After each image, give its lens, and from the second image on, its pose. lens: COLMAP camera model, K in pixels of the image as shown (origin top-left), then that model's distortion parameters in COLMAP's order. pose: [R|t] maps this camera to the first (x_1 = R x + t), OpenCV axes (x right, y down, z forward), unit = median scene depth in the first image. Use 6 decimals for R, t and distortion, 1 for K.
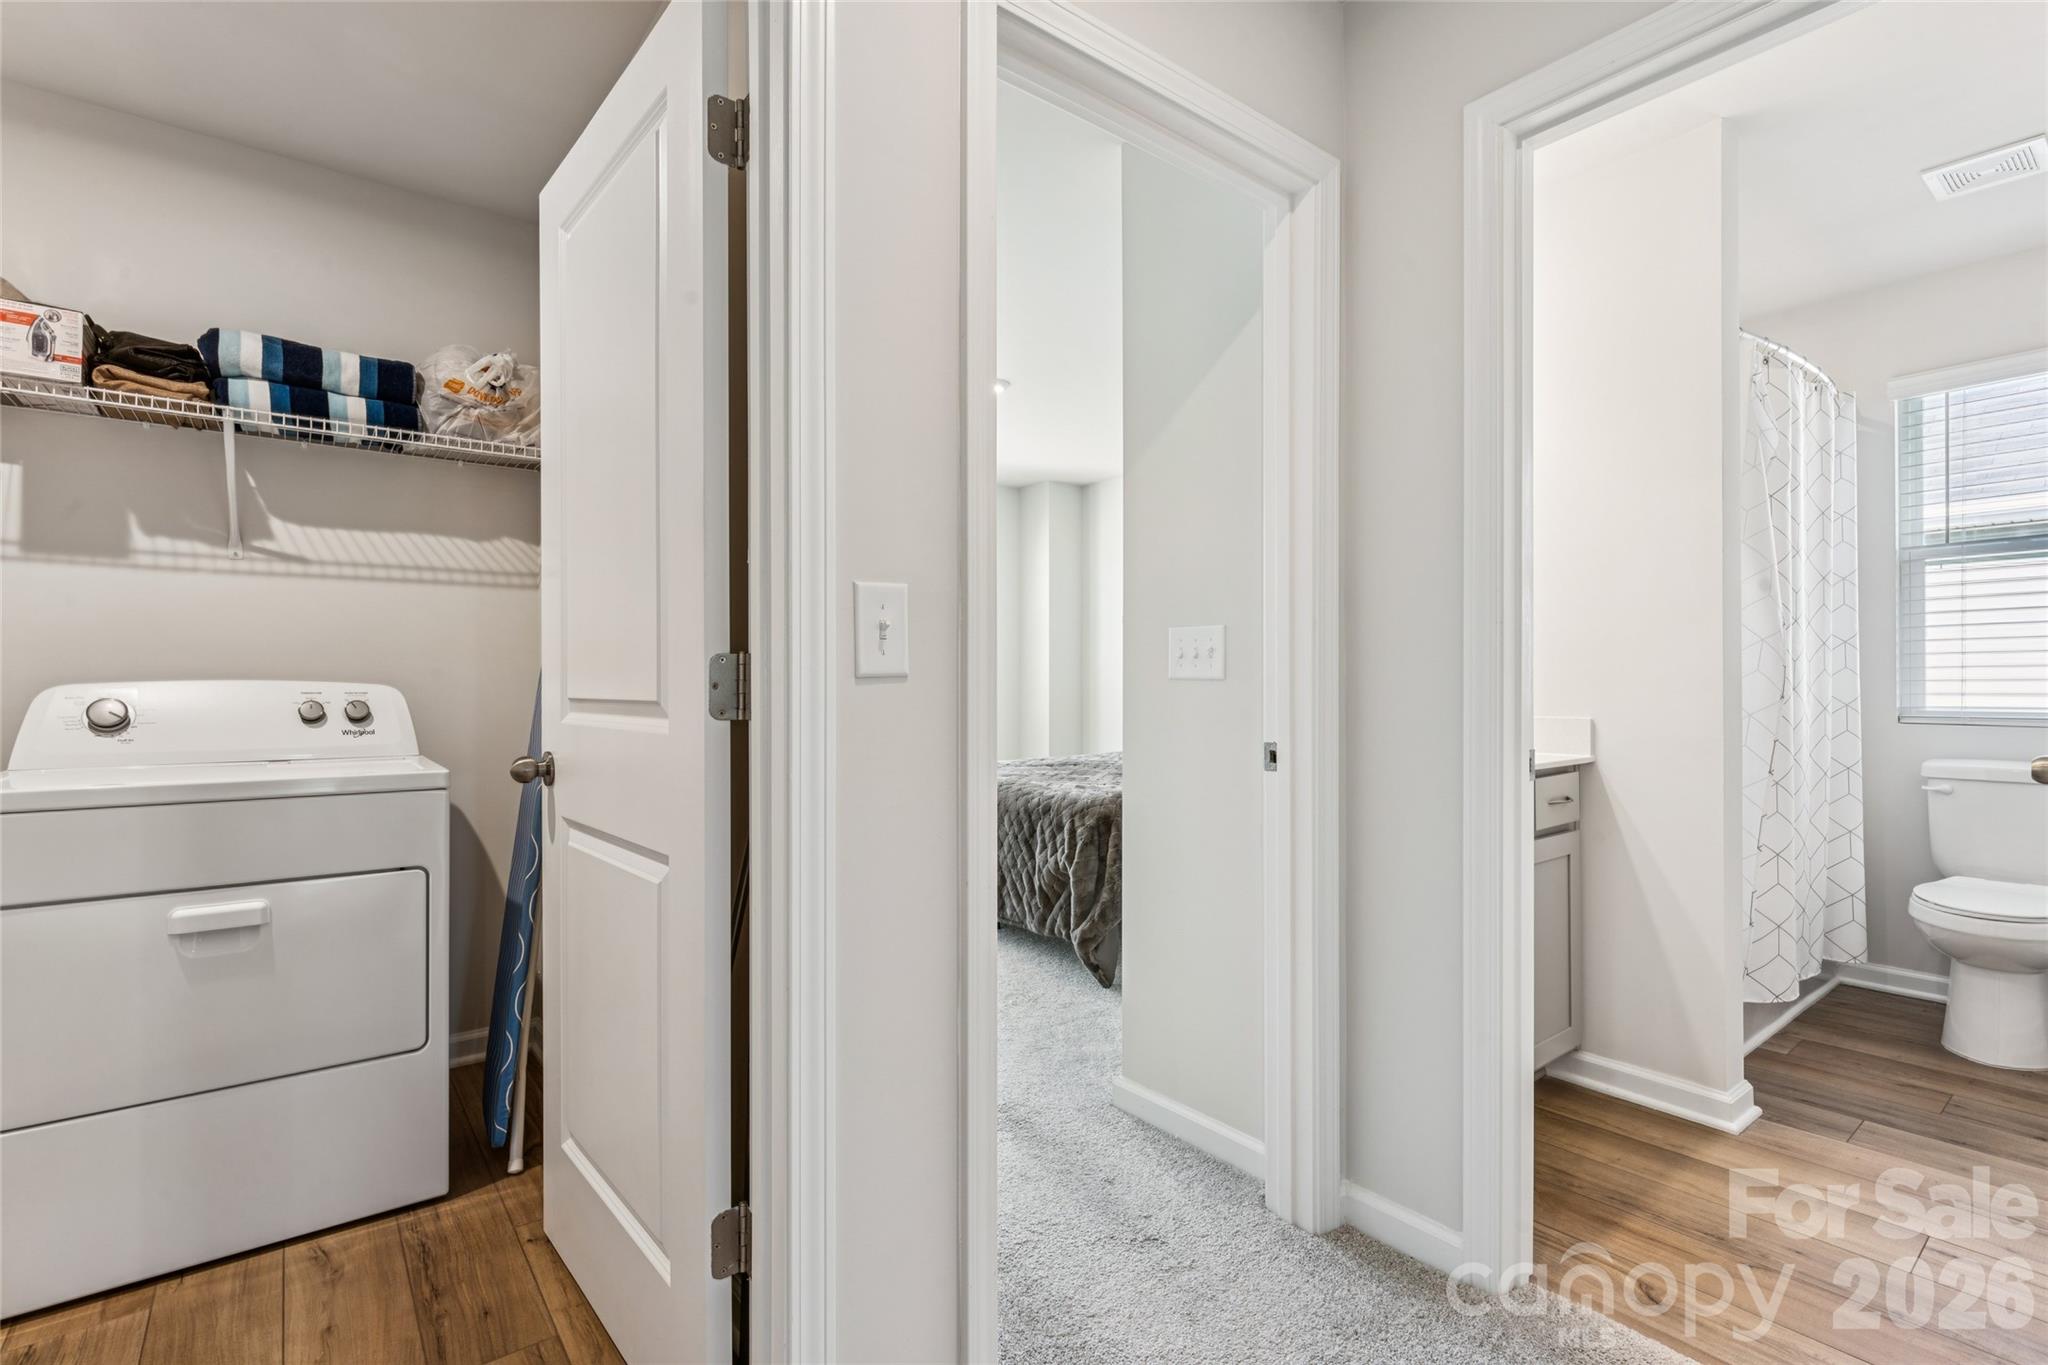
lens RADIAL K [[954.1, 0, 1025.8], [0, 954.1, 673.3], [0, 0, 1]] dist [-0.000743, -0.000216]
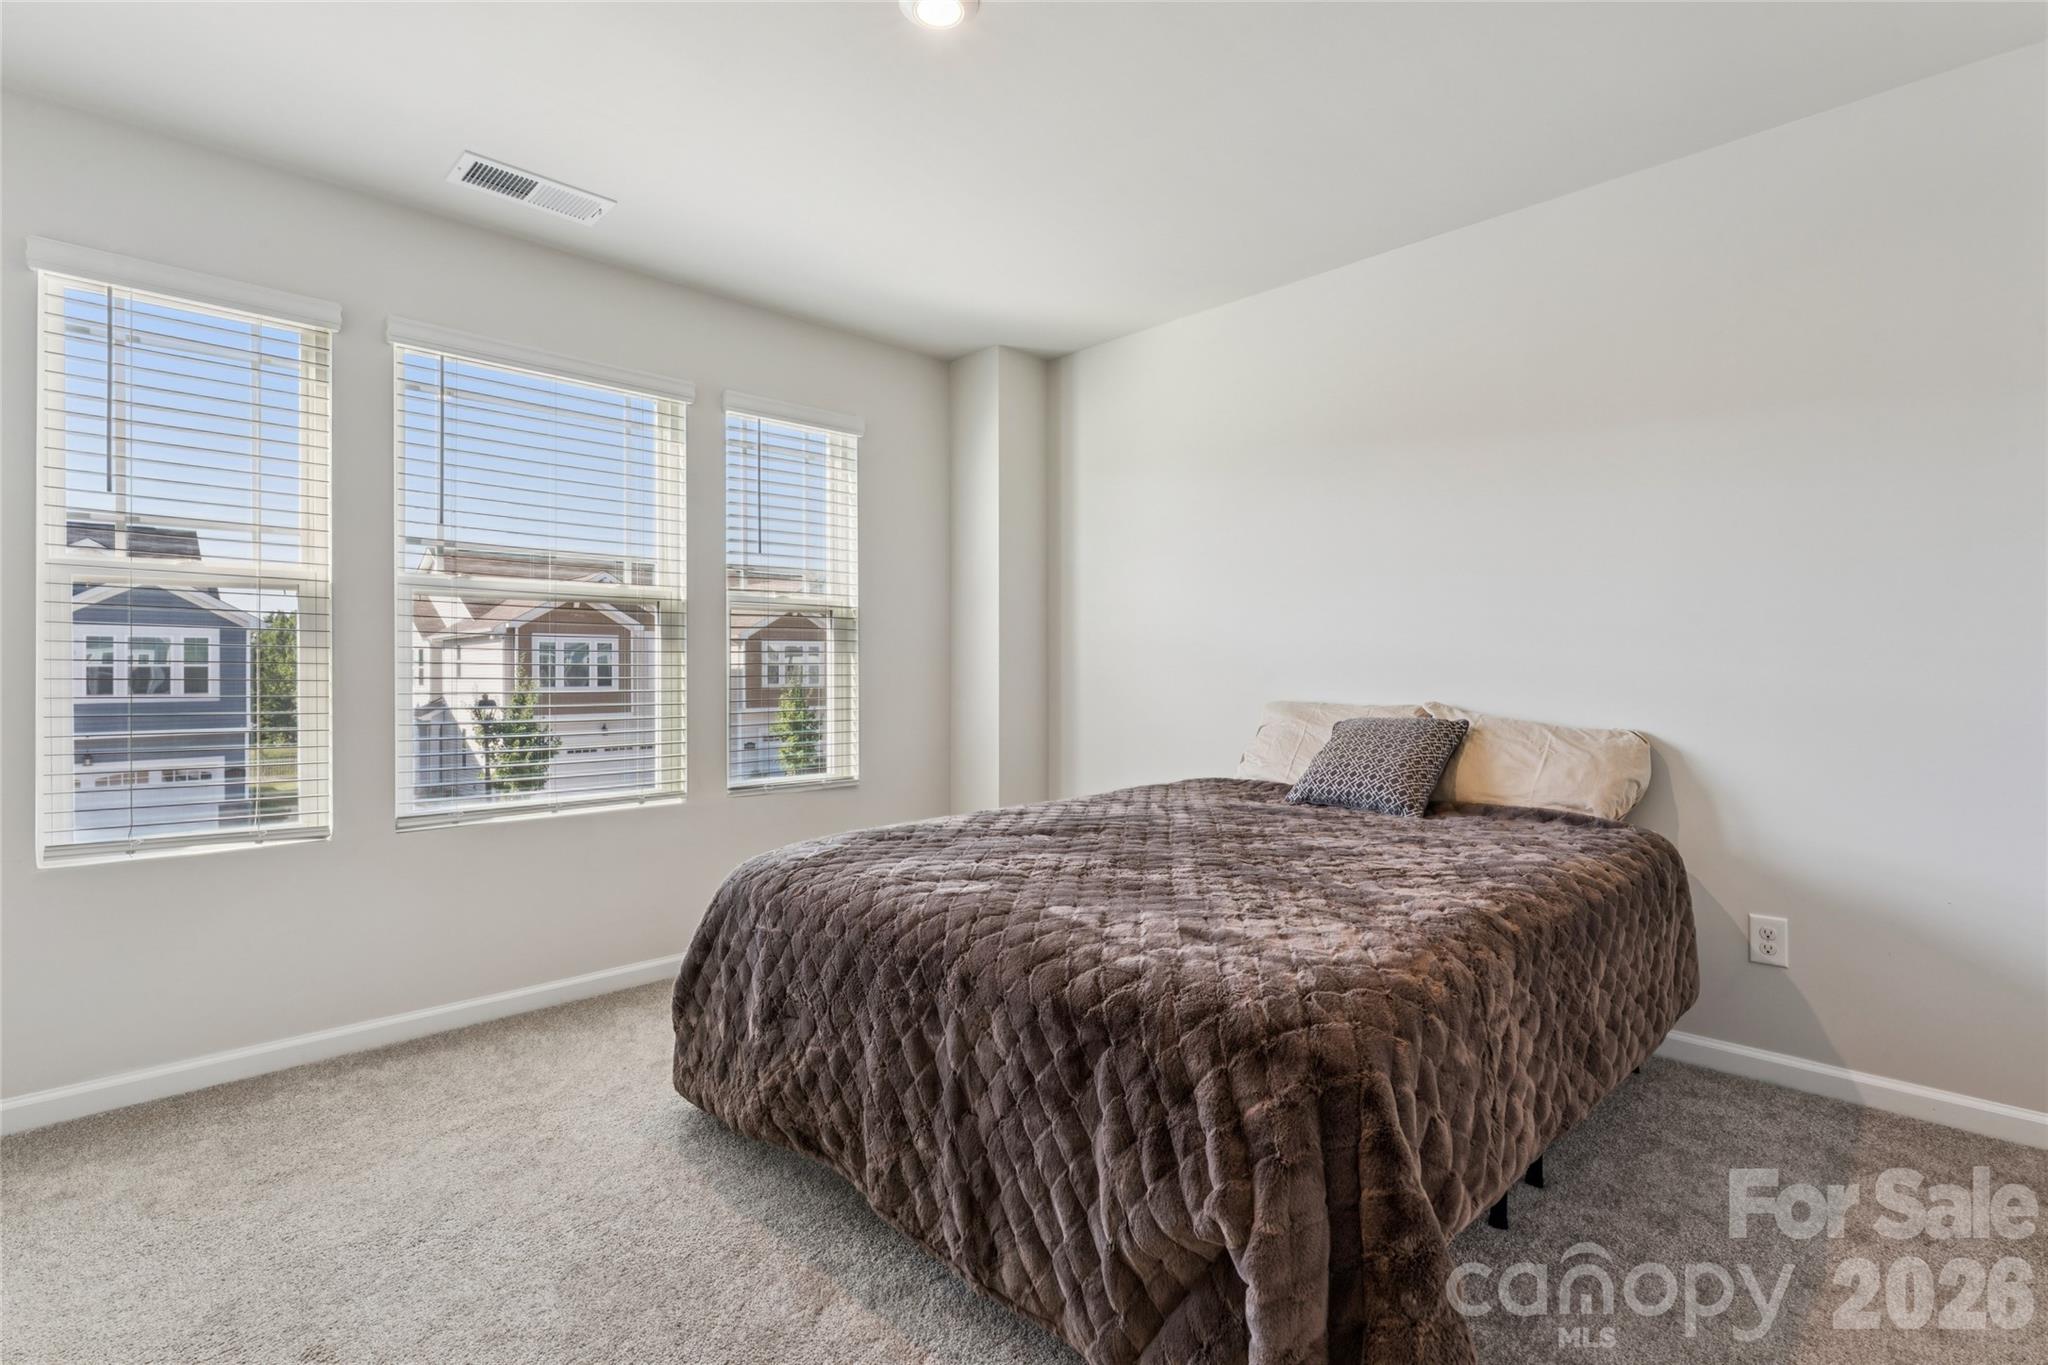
lens RADIAL K [[954.1, 0, 1025.8], [0, 954.1, 673.3], [0, 0, 1]] dist [-0.000743, -0.000216]
pose [[0.993453, -0.003513, 0.114185, -0.053855], [0.001490, 0.999841, 0.017794, 0.009580], [-0.114229, -0.017507, 0.993300, 0.651944]]
